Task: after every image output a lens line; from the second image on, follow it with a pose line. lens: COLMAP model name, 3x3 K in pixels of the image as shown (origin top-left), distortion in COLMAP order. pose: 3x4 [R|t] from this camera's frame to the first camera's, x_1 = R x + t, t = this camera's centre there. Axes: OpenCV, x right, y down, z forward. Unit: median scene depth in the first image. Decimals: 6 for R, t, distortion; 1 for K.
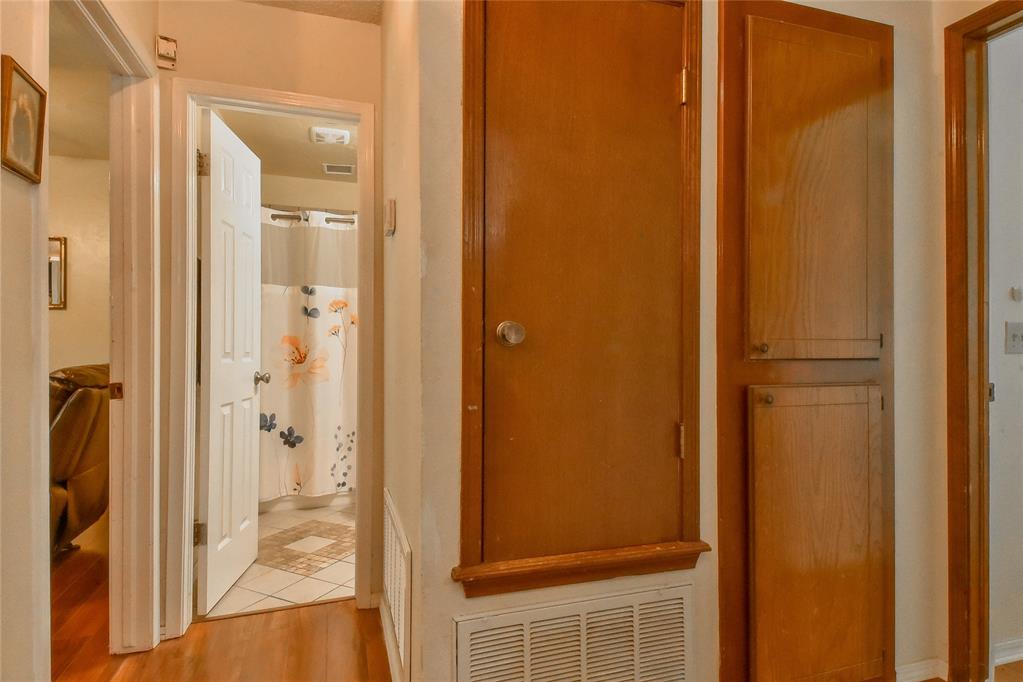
lens RADIAL K [[558.9, 0, 513.0], [0, 558.9, 339.3], [0, 0, 1]] dist [0.040433, -0.023473]
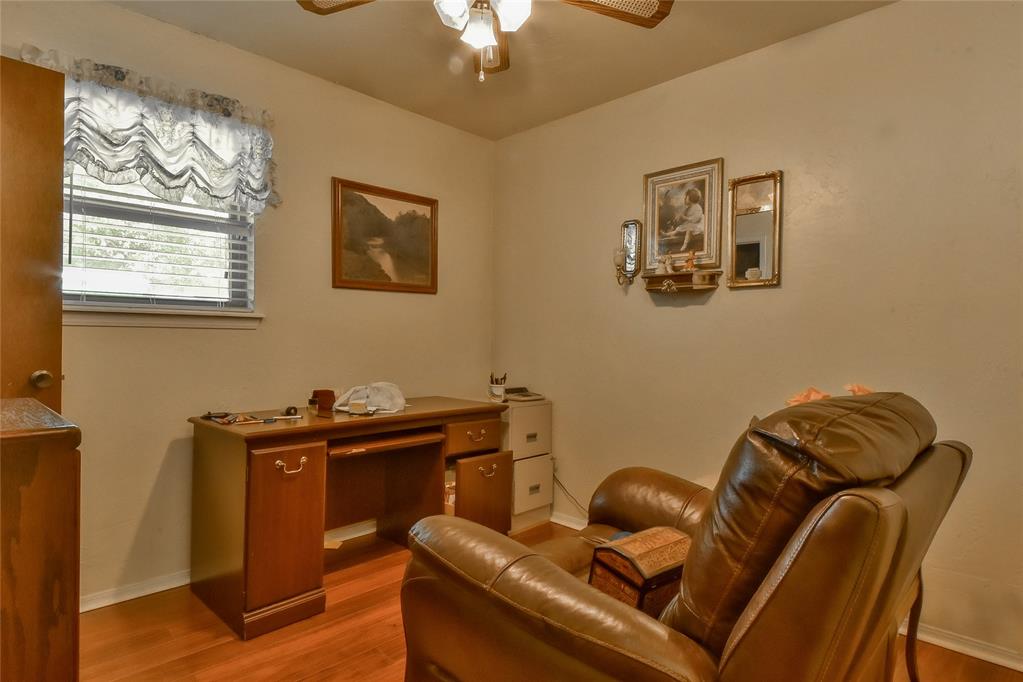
lens RADIAL K [[558.9, 0, 511.7], [0, 558.9, 339.2], [0, 0, 1]] dist [0.040433, -0.023473]
pose [[0.457457, 0.010168, -0.889173, -0.368422], [-0.000695, 0.999938, 0.011077, 0.000452], [0.889231, -0.004449, 0.457436, 0.449525]]
